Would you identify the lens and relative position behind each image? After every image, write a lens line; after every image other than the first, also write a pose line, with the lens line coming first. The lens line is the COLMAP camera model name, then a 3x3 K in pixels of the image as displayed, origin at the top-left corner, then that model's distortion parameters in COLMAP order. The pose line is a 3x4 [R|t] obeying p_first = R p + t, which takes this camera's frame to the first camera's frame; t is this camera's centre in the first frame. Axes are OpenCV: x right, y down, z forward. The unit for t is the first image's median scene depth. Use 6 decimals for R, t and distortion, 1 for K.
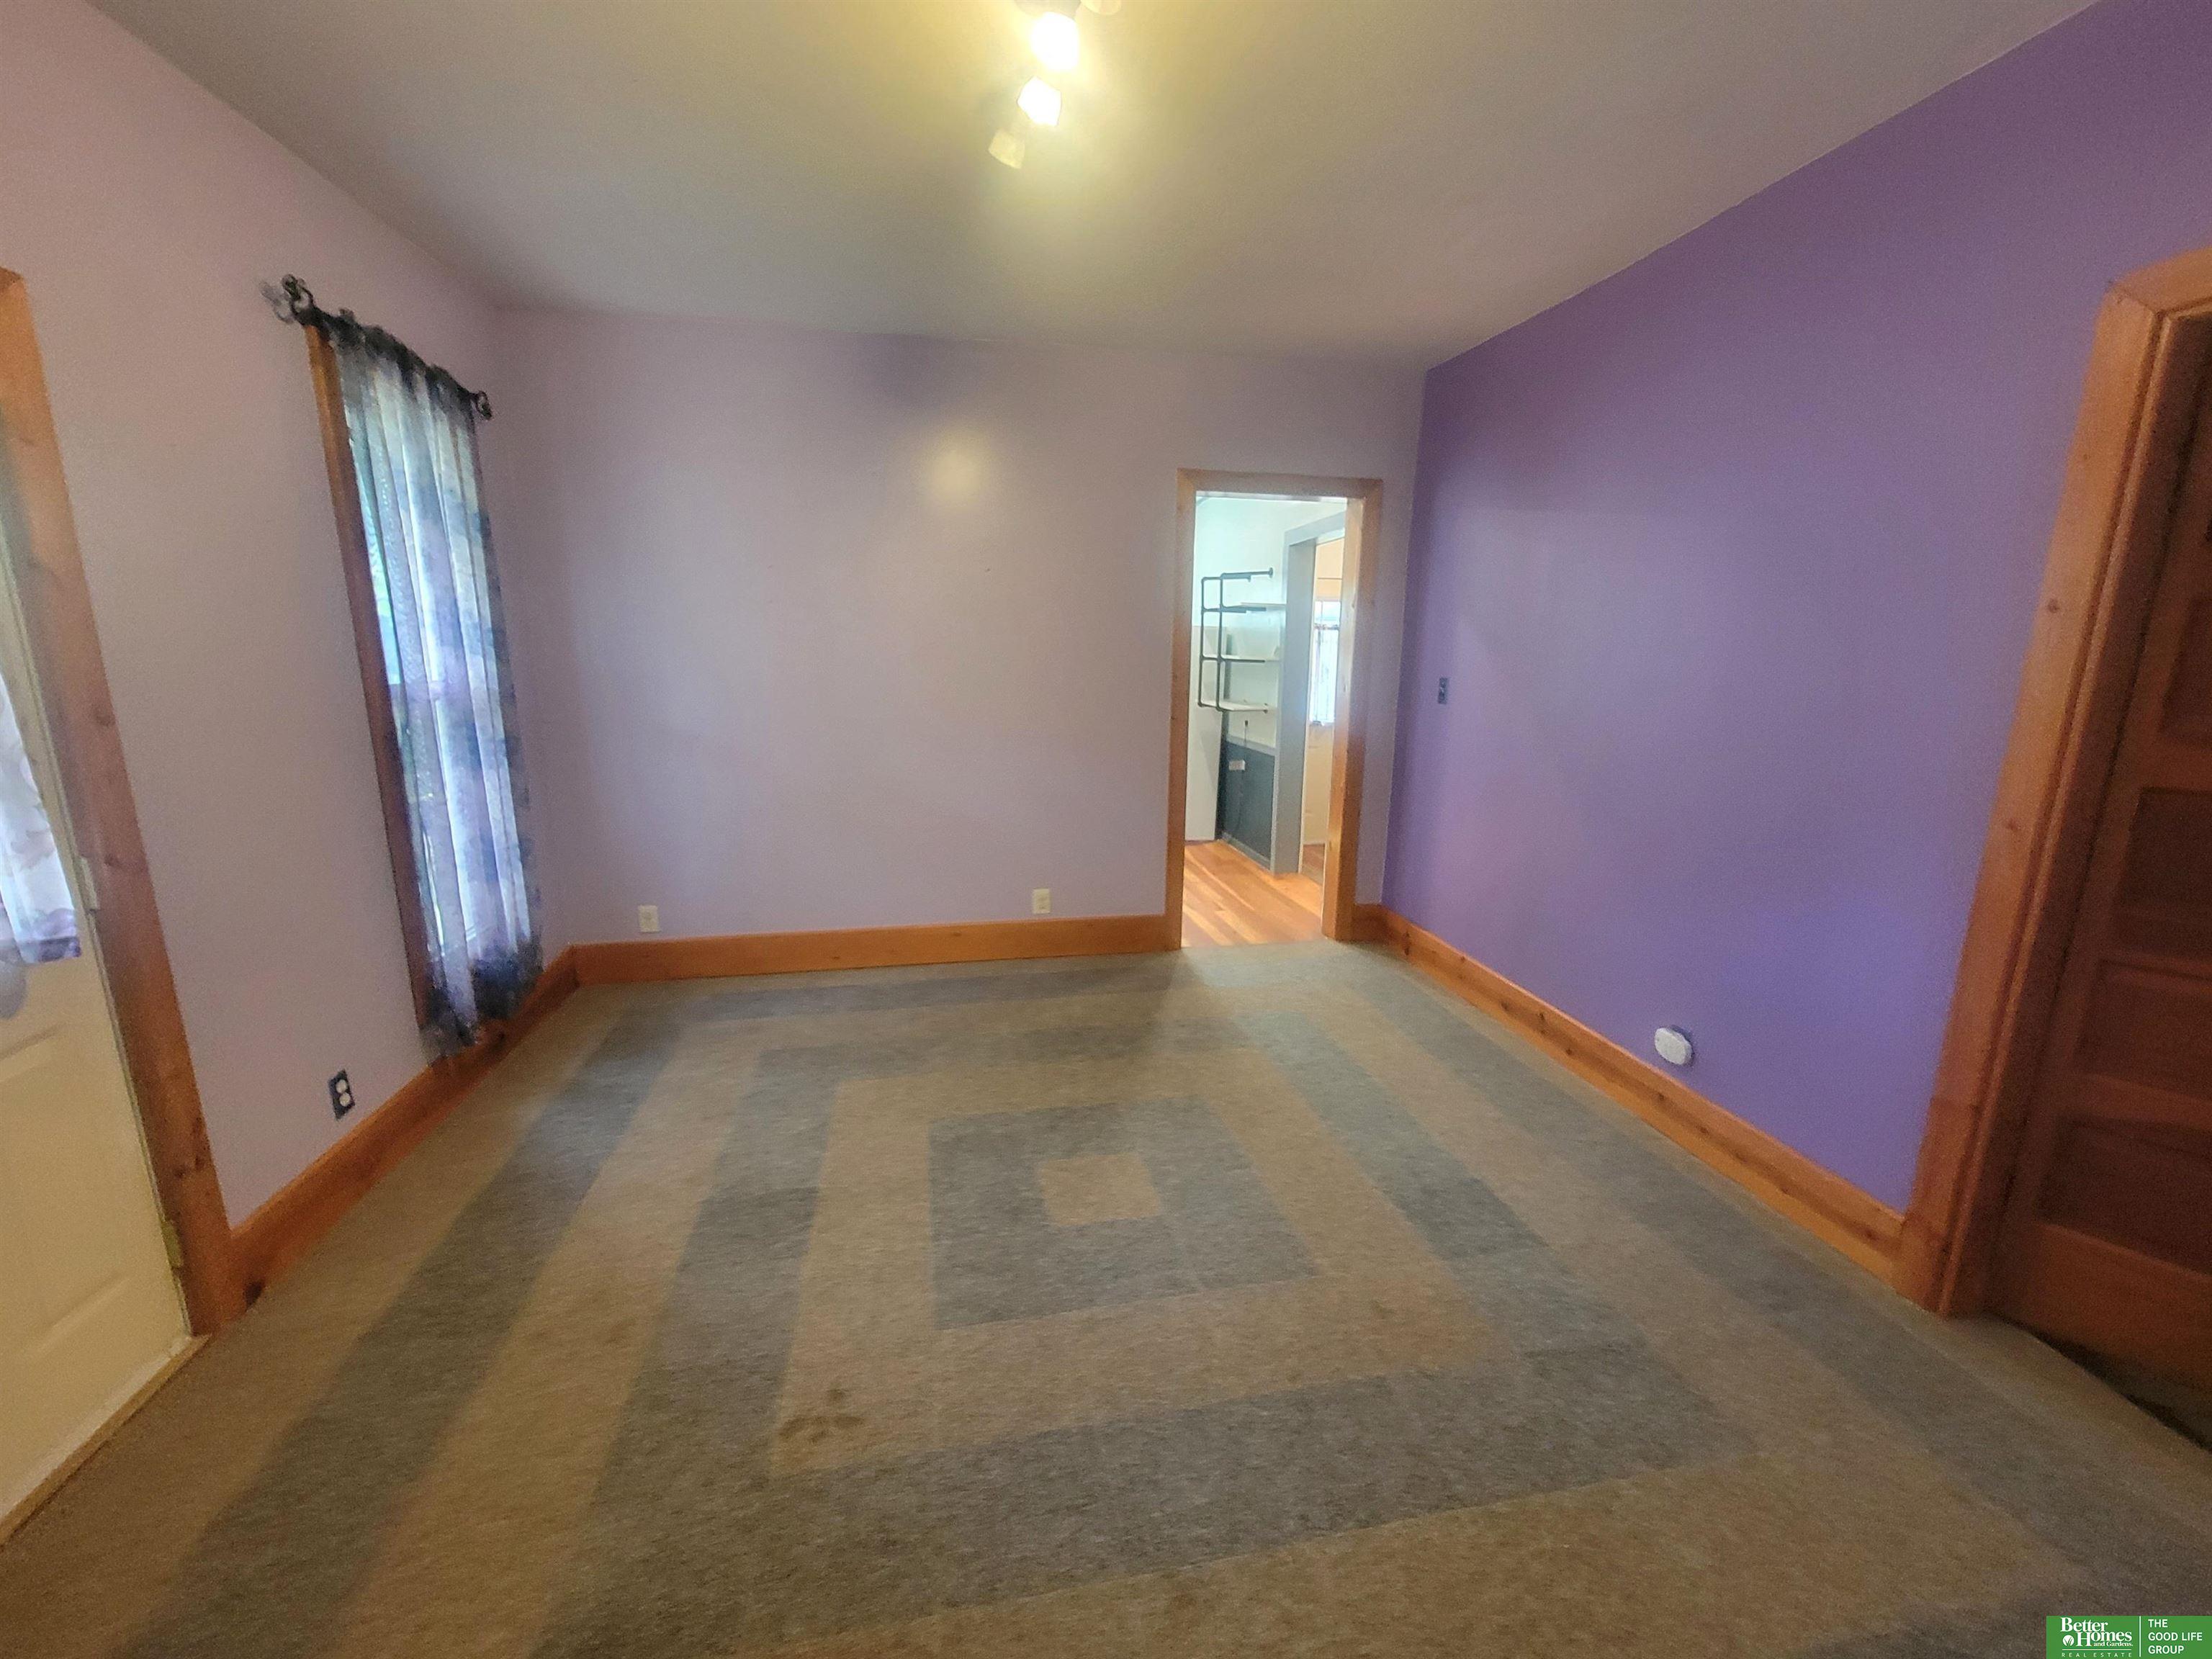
lens RADIAL K [[897.4, 0, 1100.1], [0, 897.4, 830.7], [0, 0, 1]] dist [-0.002087, 0.000322]
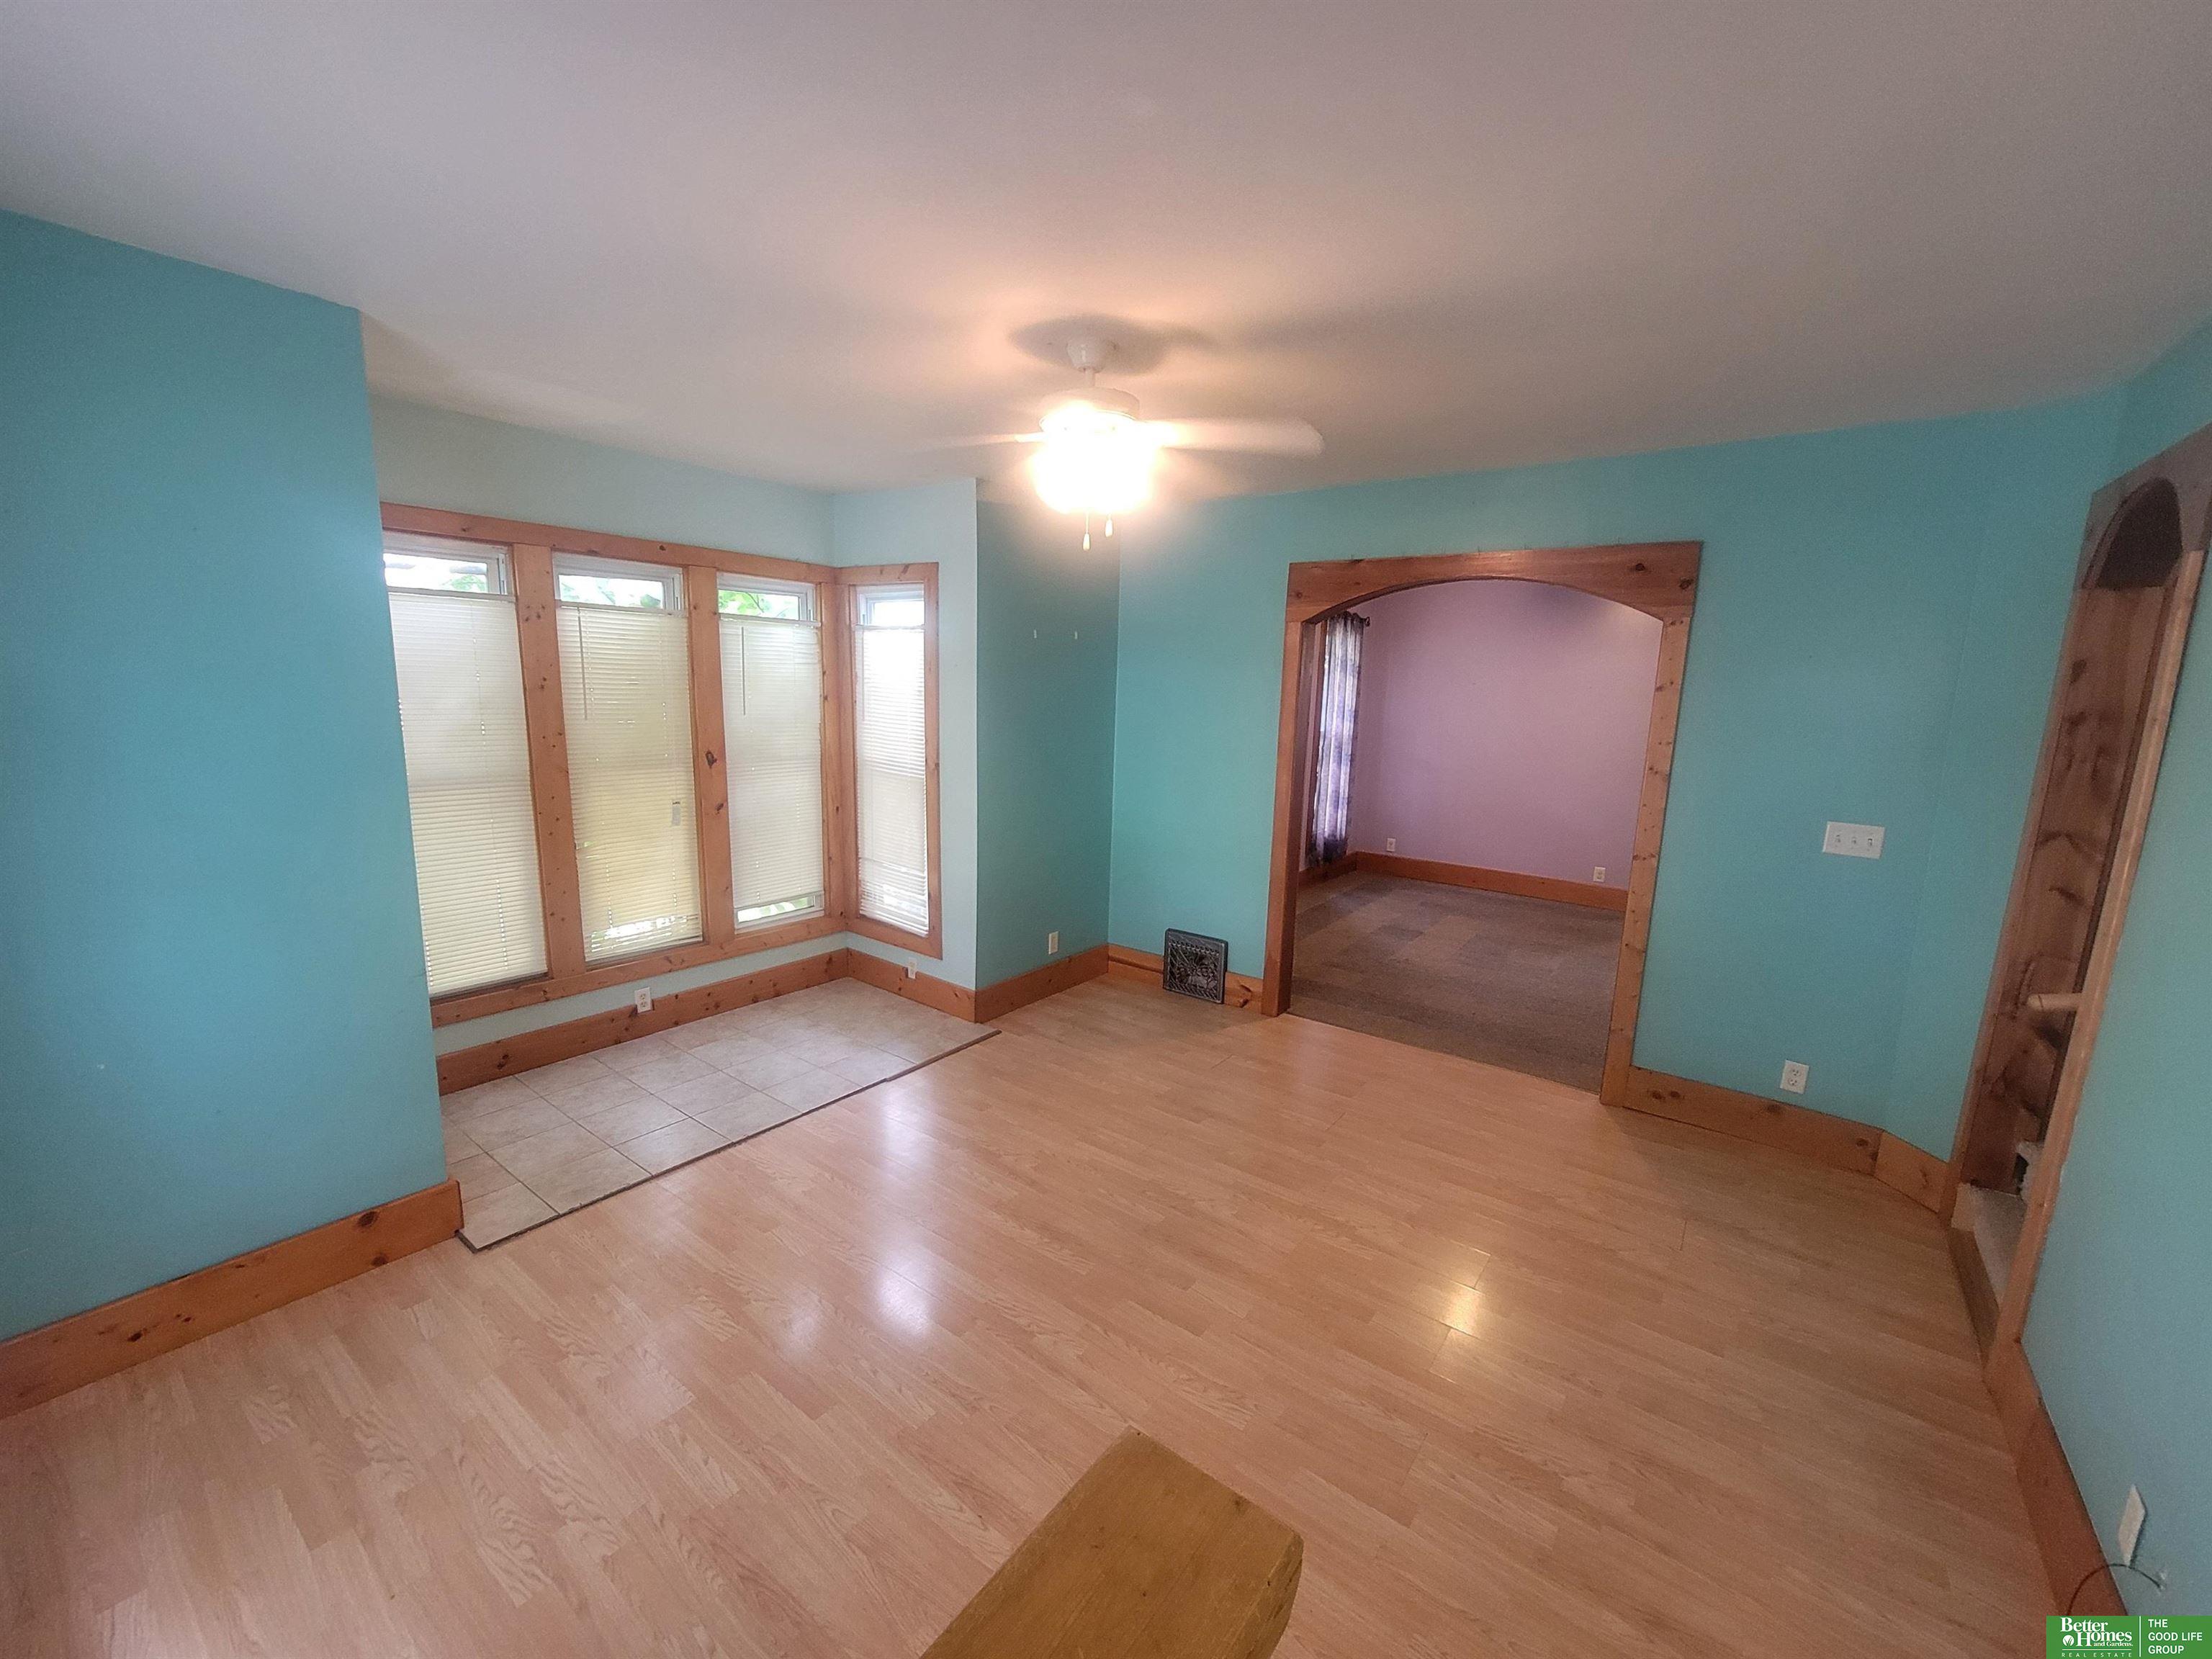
lens RADIAL K [[897.4, 0, 1116.5], [0, 897.4, 828.6], [0, 0, 1]] dist [-0.002087, 0.000322]
pose [[0.679270, 0.141462, -0.720125, 0.675012], [-0.180003, 0.983388, 0.023388, 0.149095], [0.711471, 0.113738, 0.693450, -1.097298]]
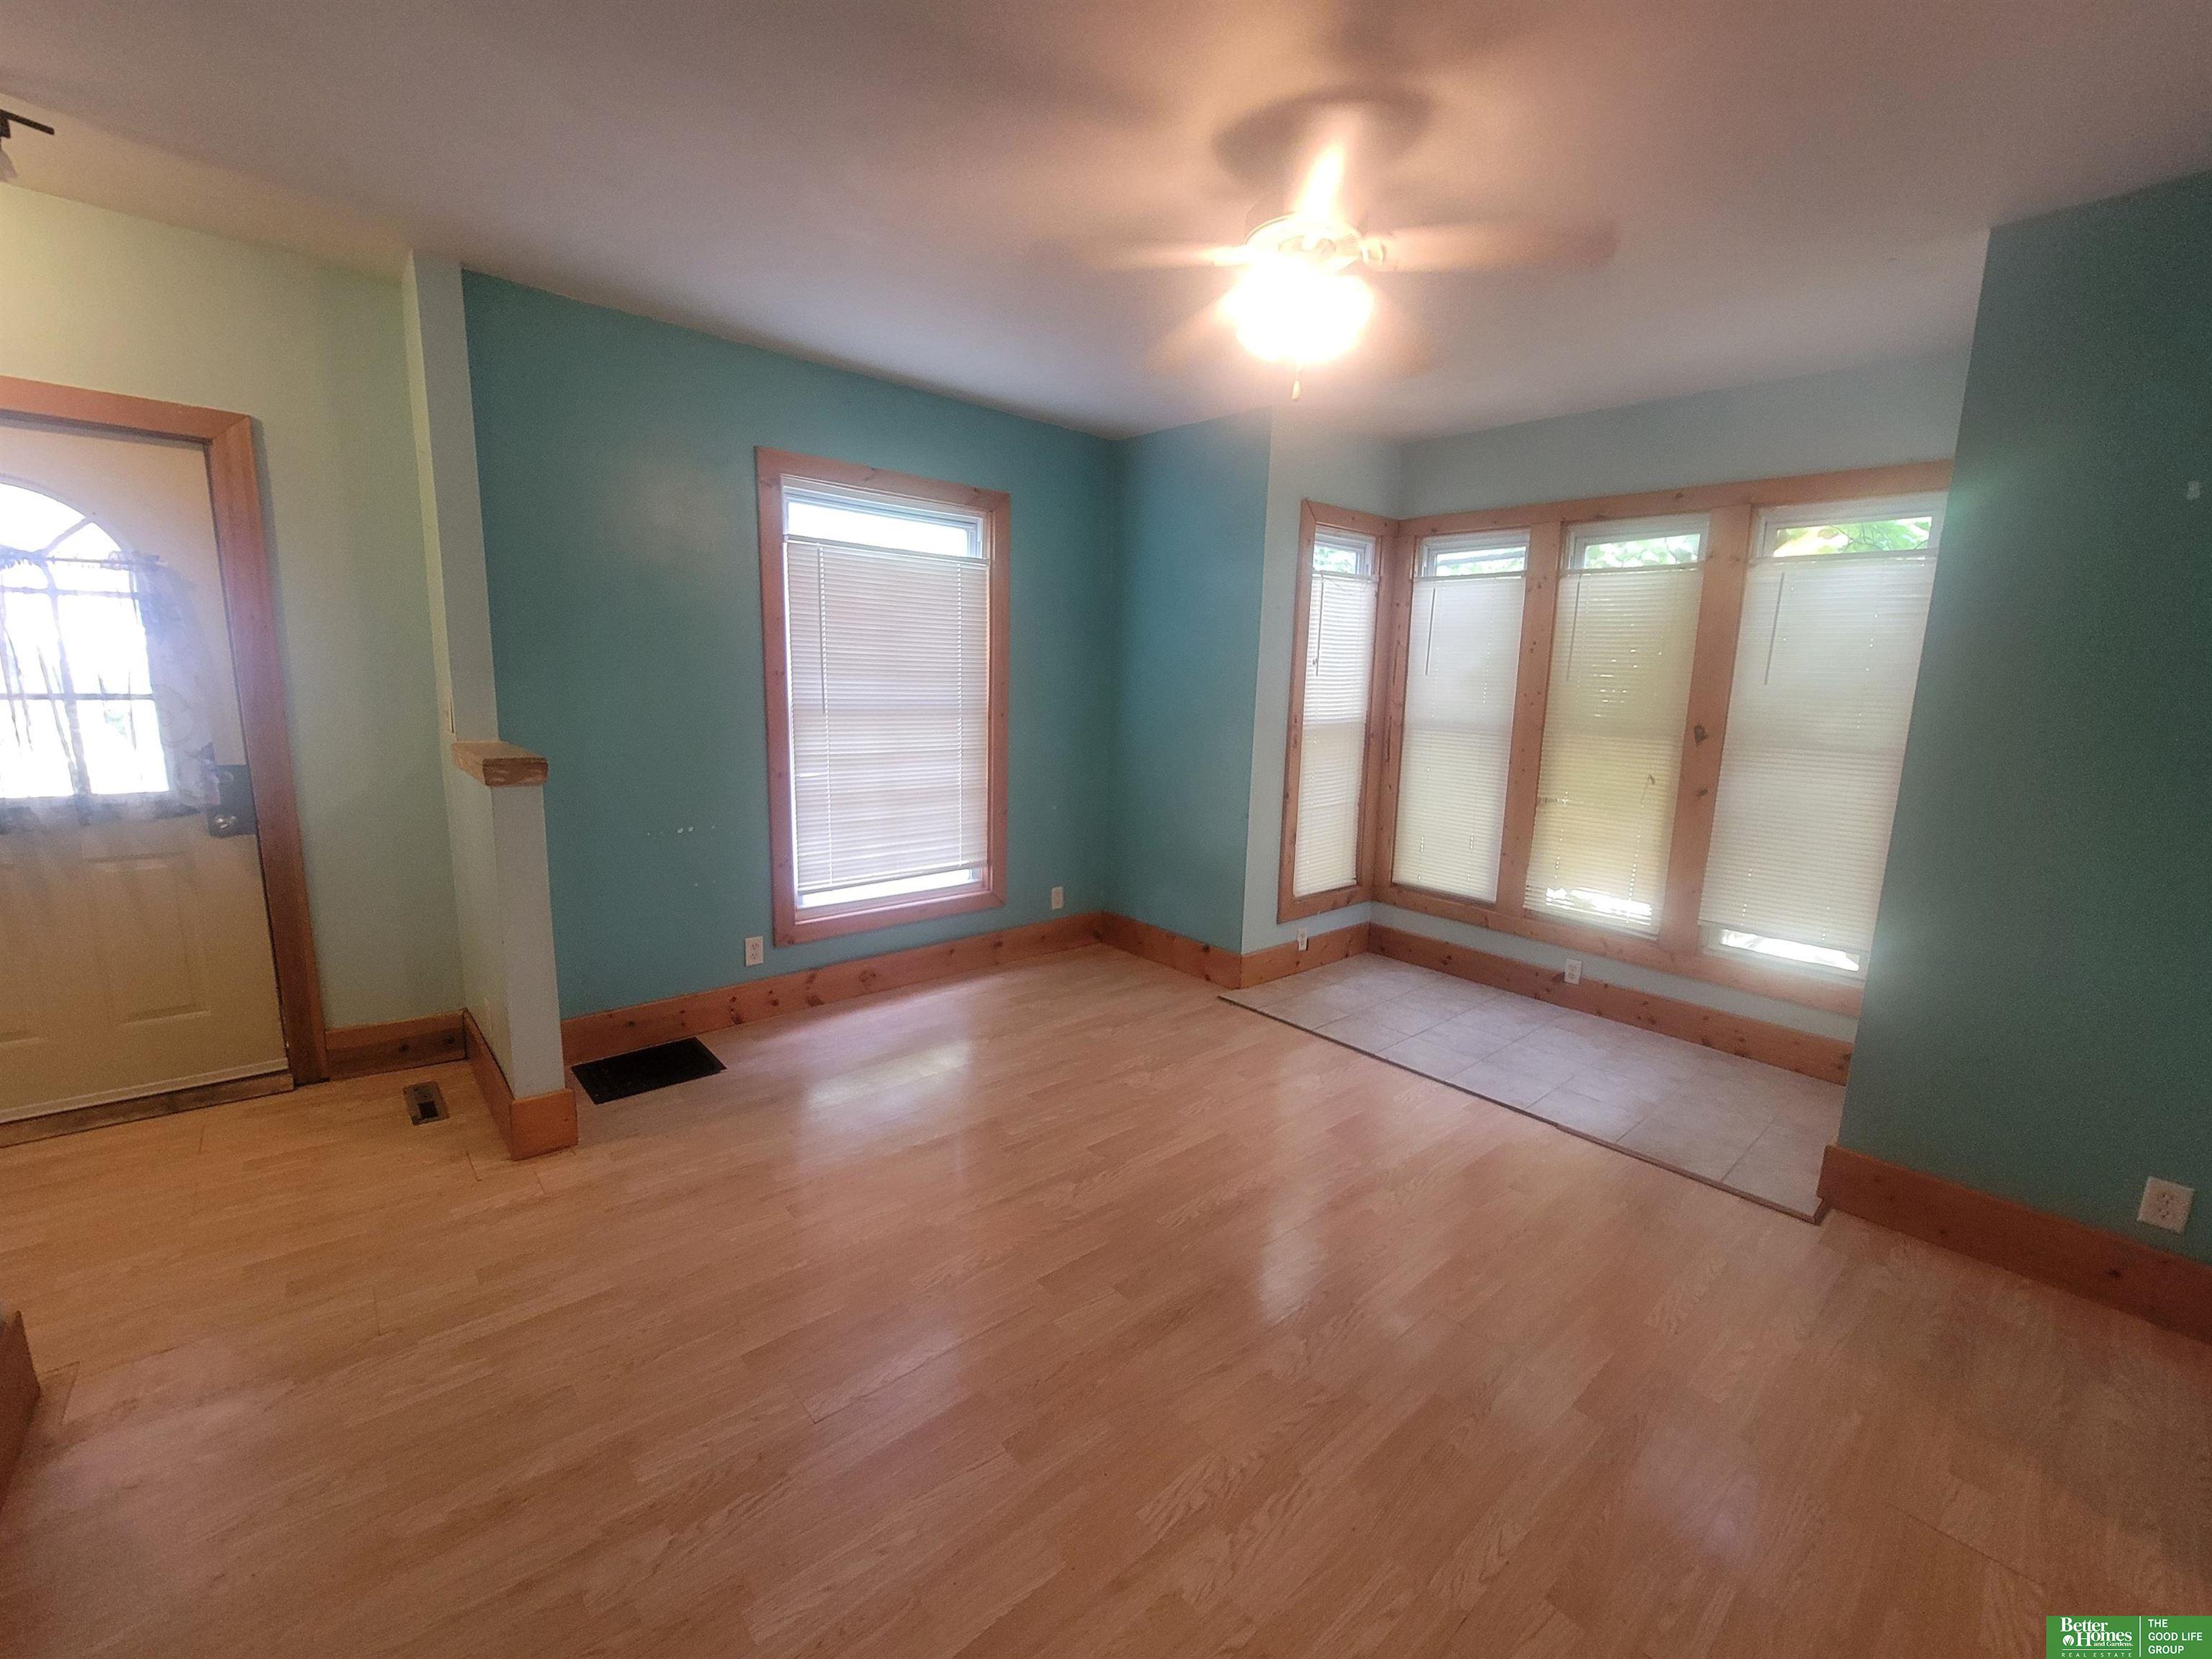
lens RADIAL K [[897.4, 0, 1097.0], [0, 897.4, 836.0], [0, 0, 1]] dist [-0.002087, 0.000322]
pose [[-0.861639, 0.058086, -0.504186, 0.526905], [-0.138013, 0.929175, 0.342907, 0.026391], [0.488395, 0.365047, -0.792598, -0.068491]]
